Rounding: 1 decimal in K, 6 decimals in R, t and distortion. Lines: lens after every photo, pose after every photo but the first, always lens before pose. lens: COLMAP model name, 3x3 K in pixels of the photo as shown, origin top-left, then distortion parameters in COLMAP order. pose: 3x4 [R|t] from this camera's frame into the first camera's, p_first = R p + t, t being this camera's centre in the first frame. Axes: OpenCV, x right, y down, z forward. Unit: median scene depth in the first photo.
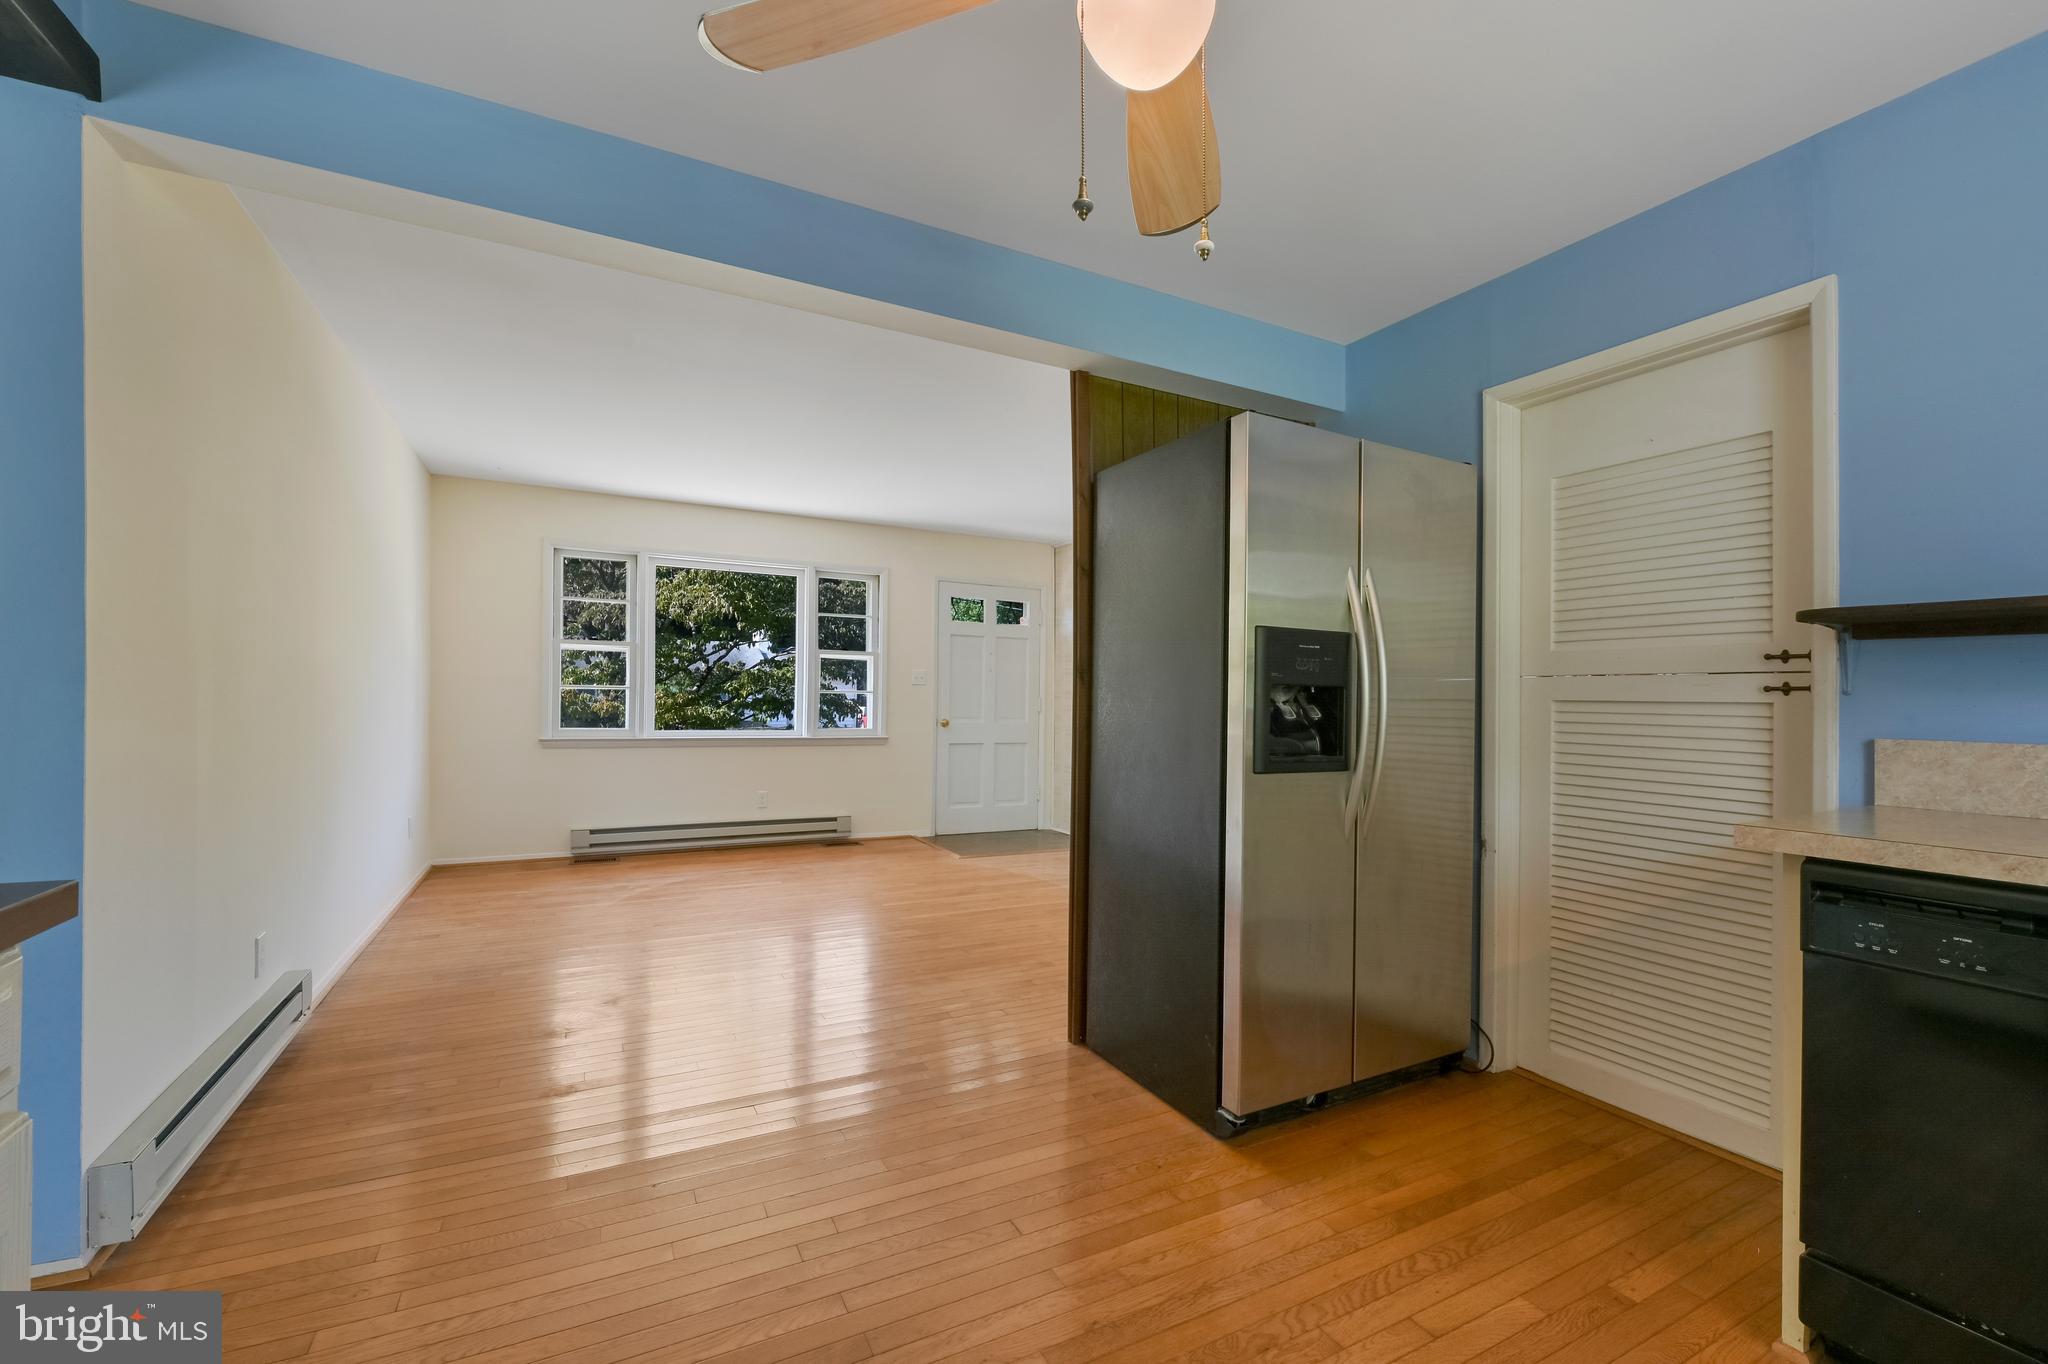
lens RADIAL K [[865.4, 0, 1065.4], [0, 865.4, 700.0], [0, 0, 1]] dist [-0.001106, 0.000504]
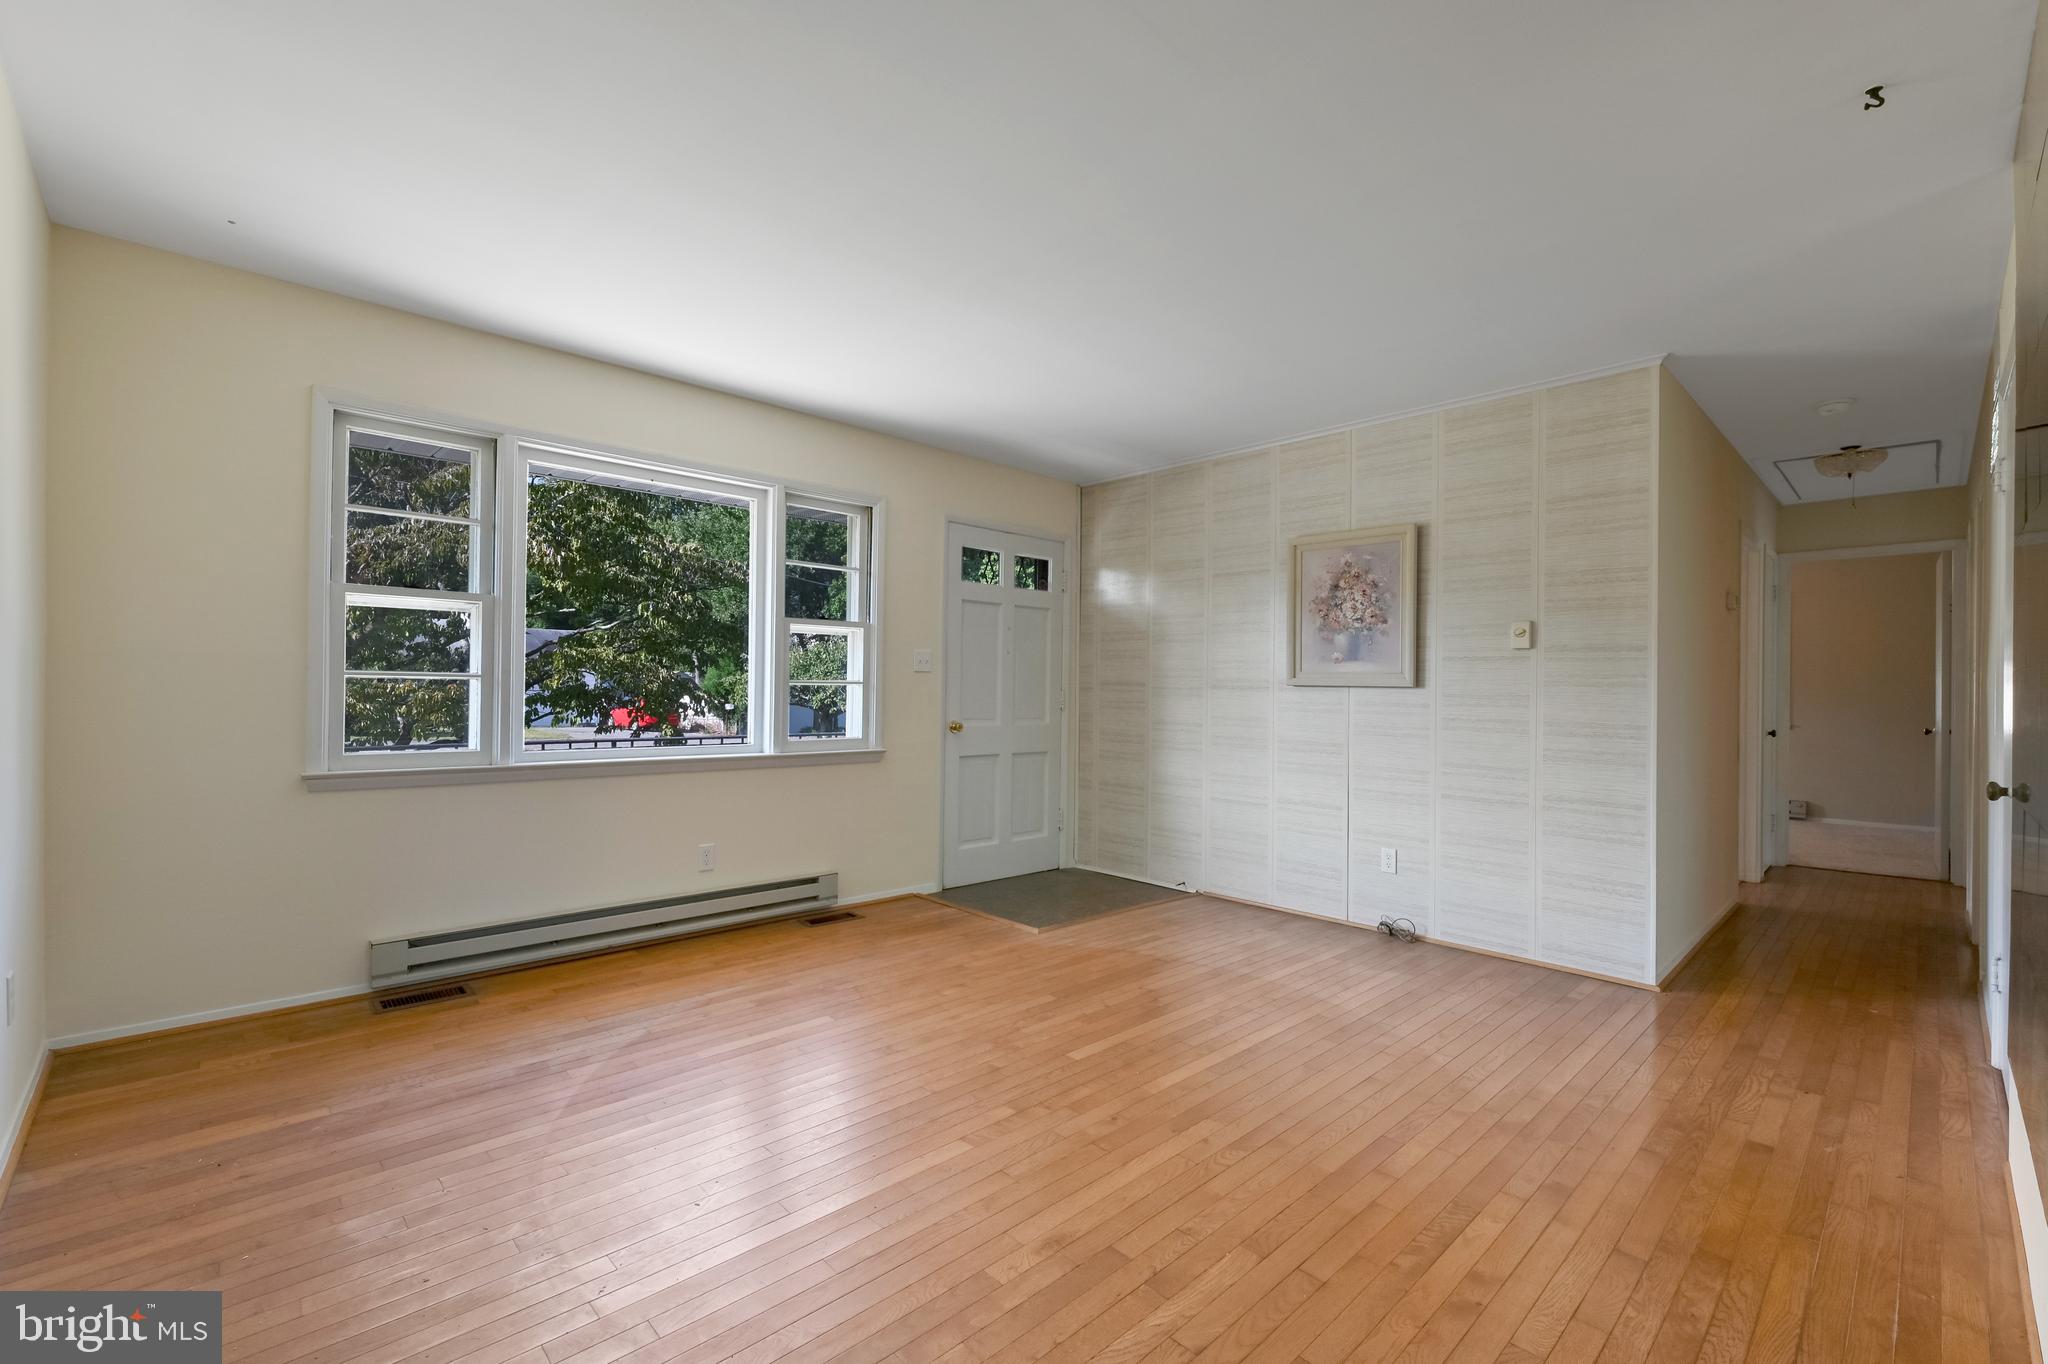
lens RADIAL K [[865.4, 0, 1023.4], [0, 865.4, 683.8], [0, 0, 1]] dist [-0.001106, 0.000504]
pose [[0.964556, -0.002786, 0.263864, -0.295707], [0.003565, 0.999991, -0.002472, -0.006506], [-0.263854, 0.003325, 0.964557, 0.346815]]
